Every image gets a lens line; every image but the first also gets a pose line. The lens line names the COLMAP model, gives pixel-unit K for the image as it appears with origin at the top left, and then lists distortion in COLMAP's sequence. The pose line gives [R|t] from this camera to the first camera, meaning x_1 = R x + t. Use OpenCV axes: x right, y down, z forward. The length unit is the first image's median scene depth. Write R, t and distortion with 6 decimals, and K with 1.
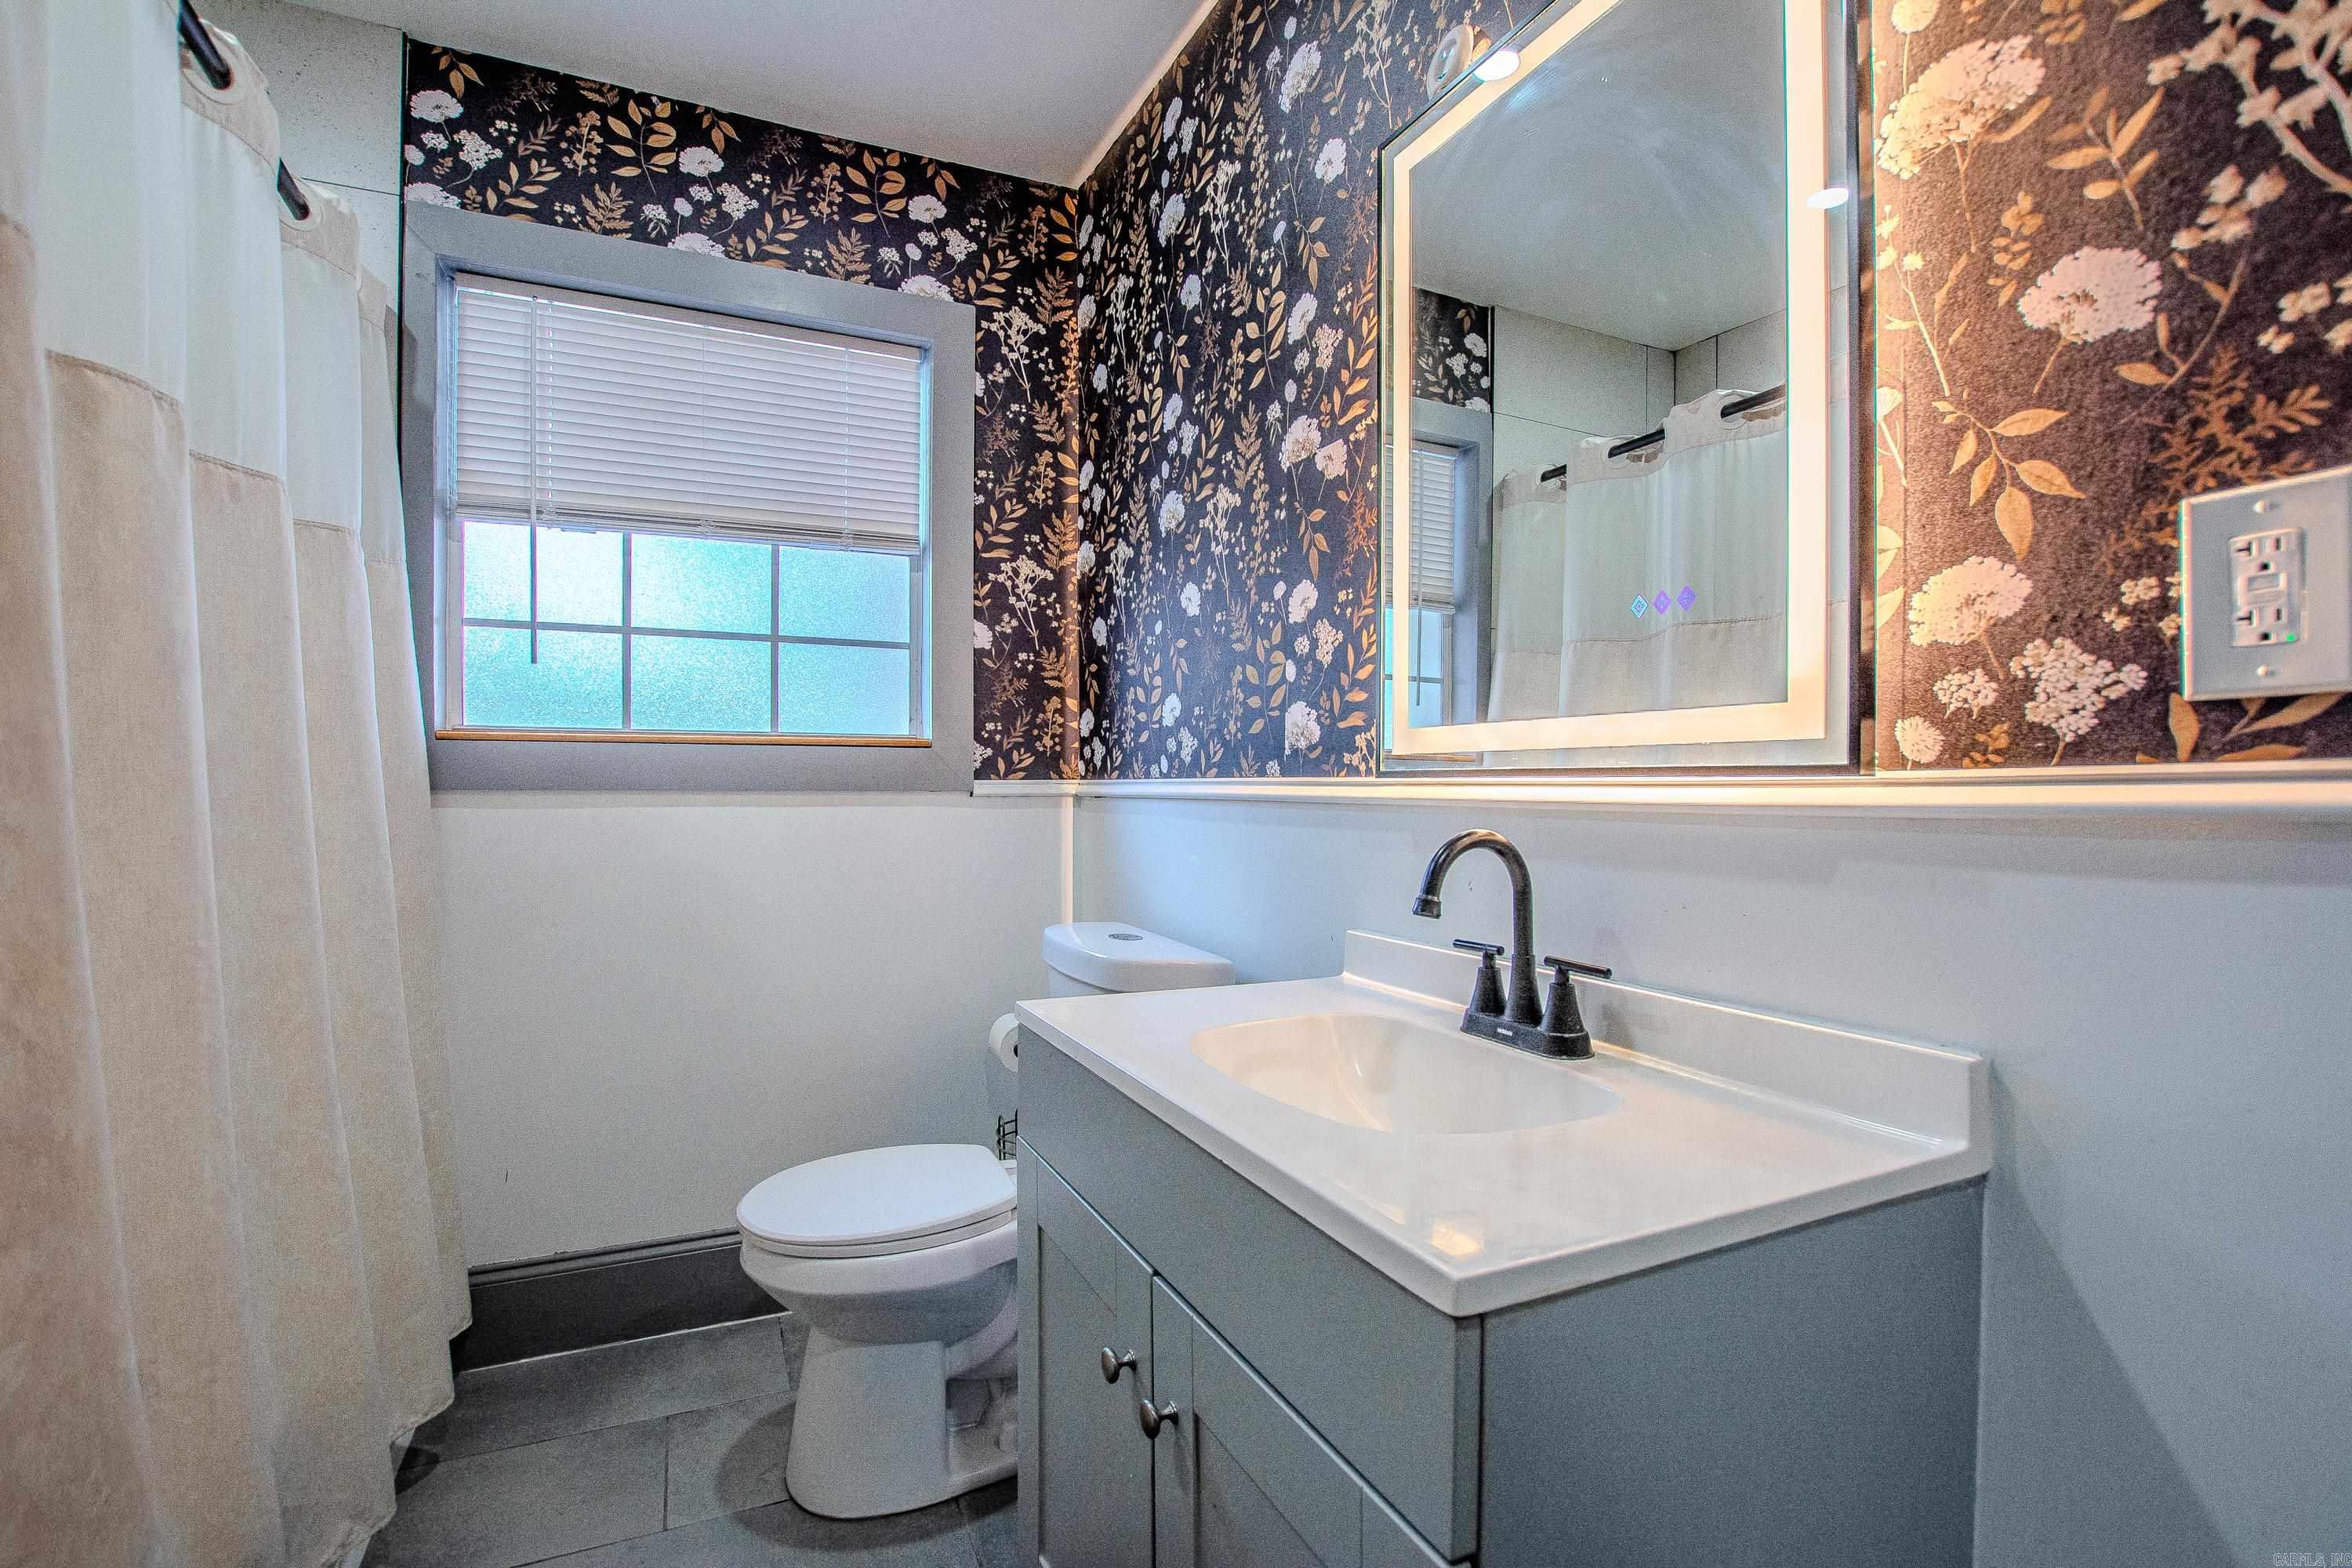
lens RADIAL K [[1072.3, 0, 1173.3], [0, 1072.3, 792.6], [0, 0, 1]] dist [-0.030350, 0.002281]
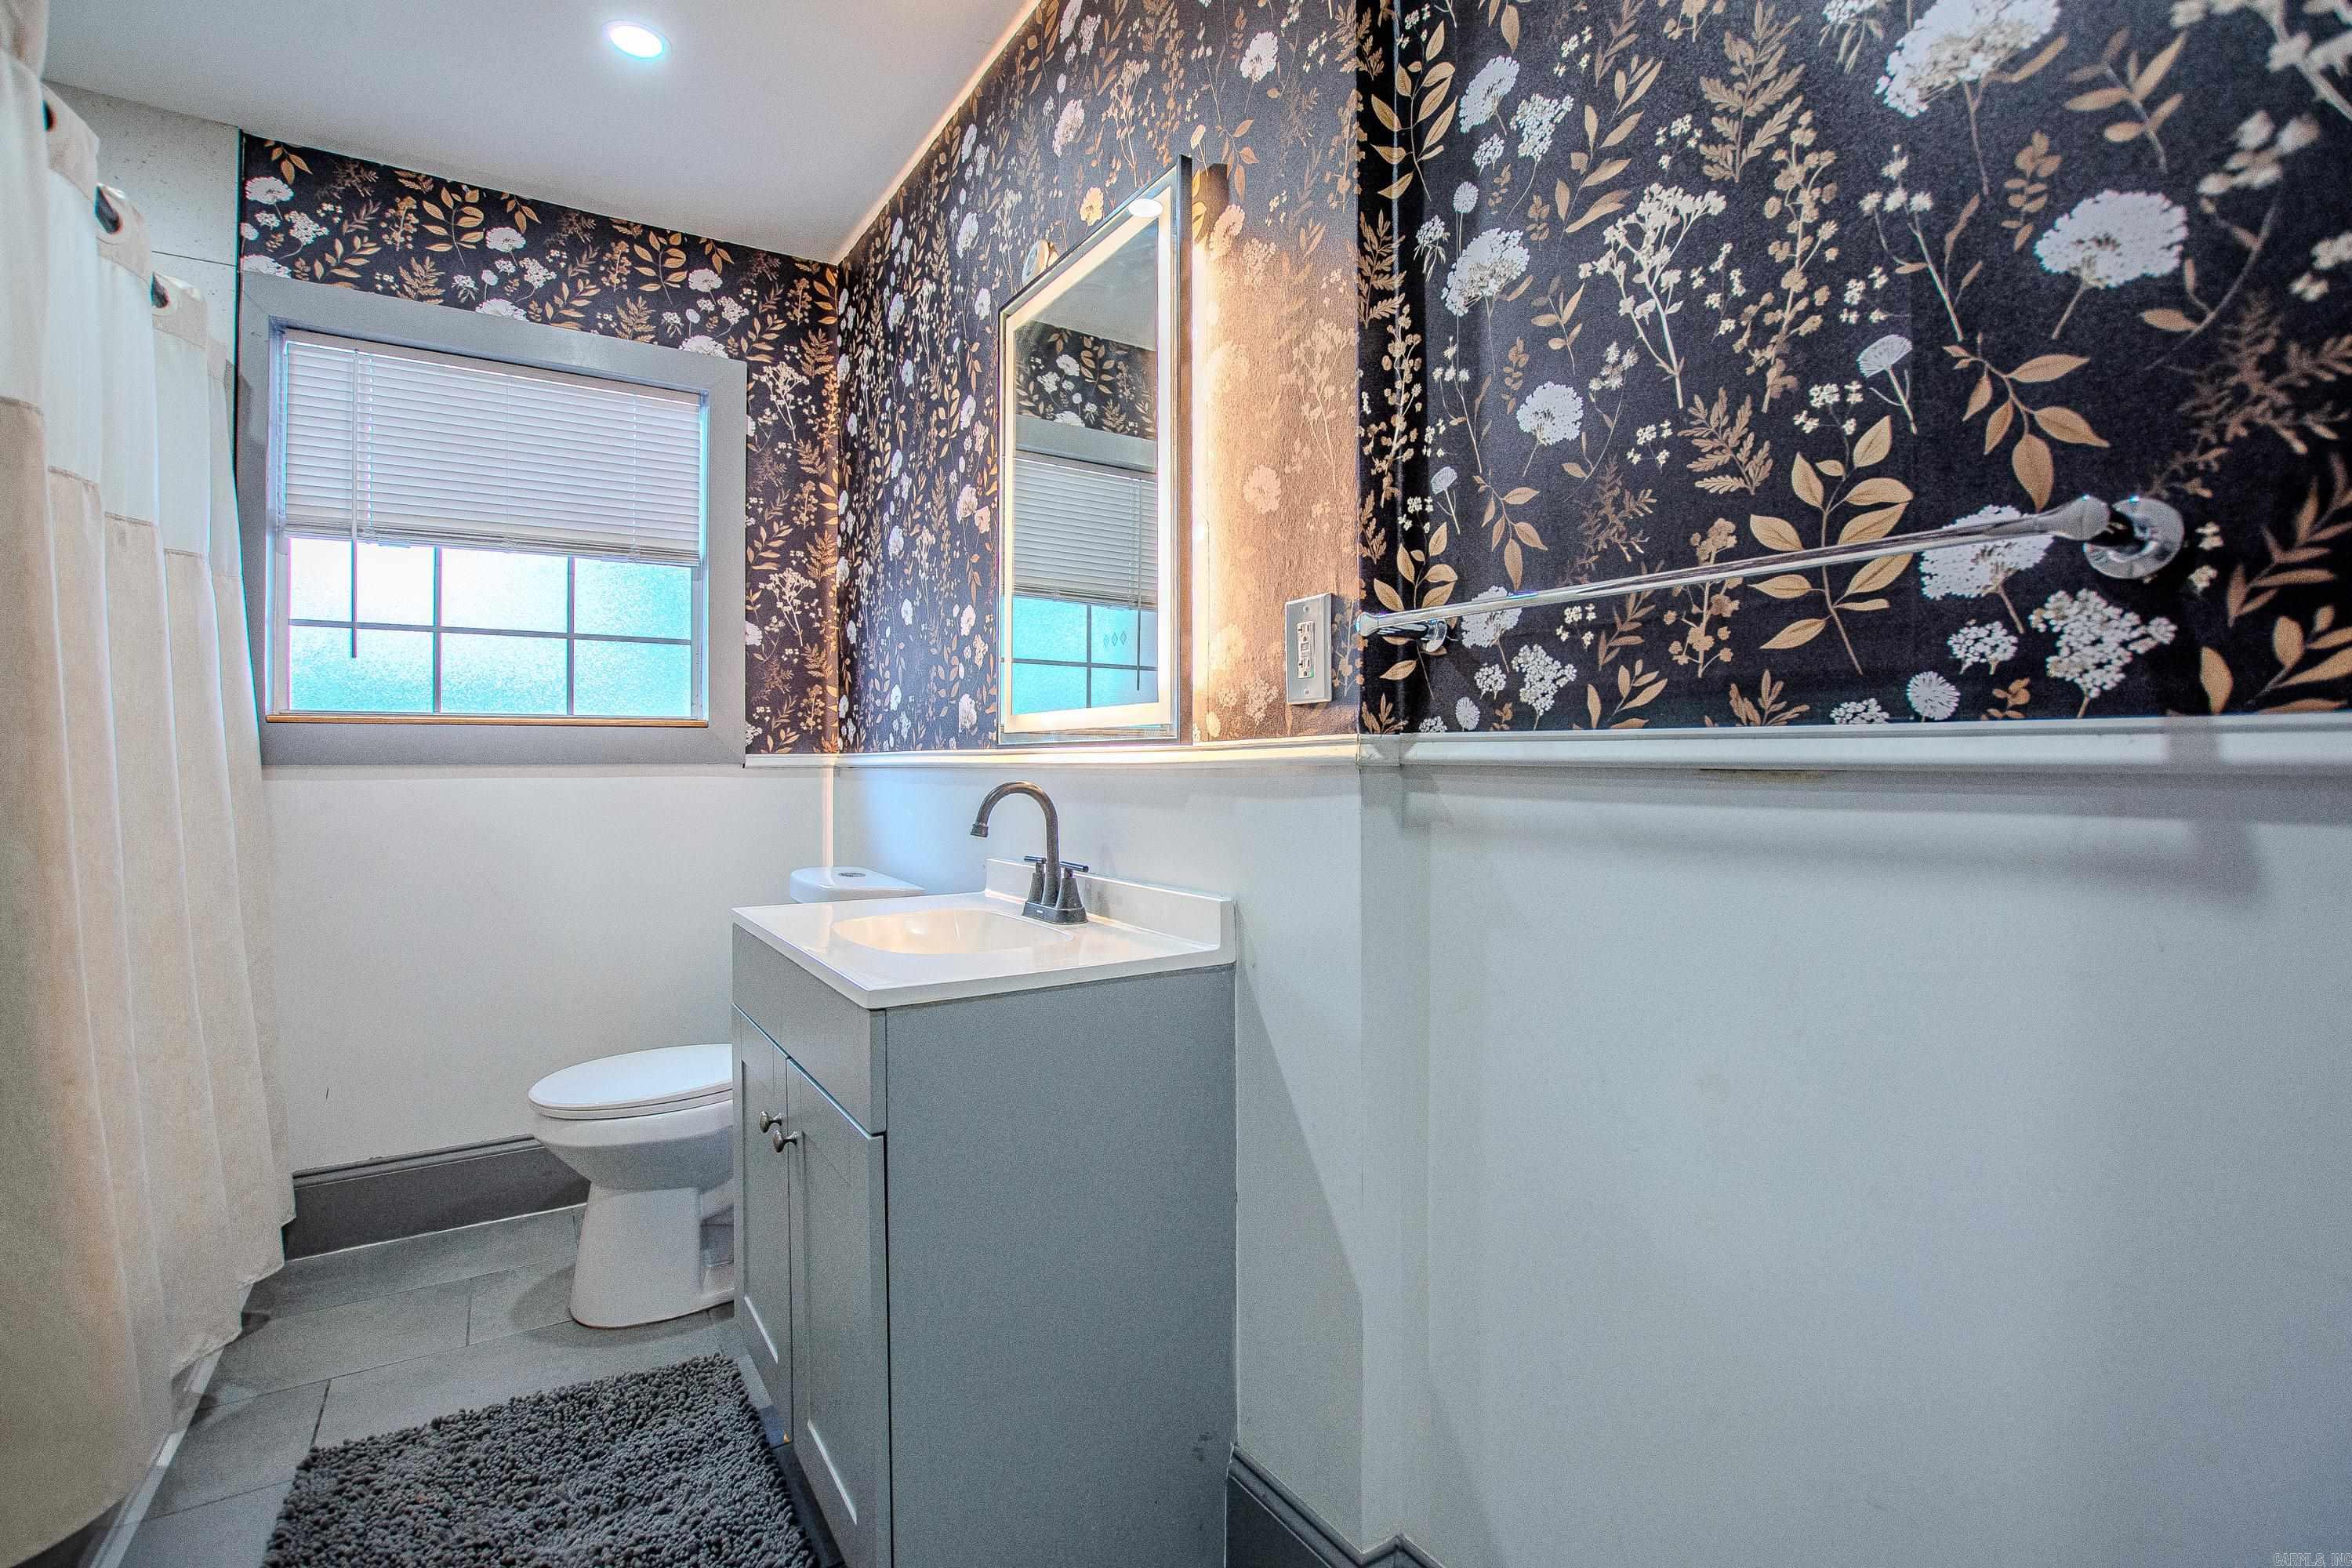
lens RADIAL K [[1072.3, 0, 1161.8], [0, 1072.3, 747.7], [0, 0, 1]] dist [-0.030350, 0.002281]
pose [[0.991822, -0.005719, 0.127501, 0.141526], [0.008203, 0.999787, -0.018964, 0.008166], [-0.127365, 0.019854, 0.991657, -0.280856]]
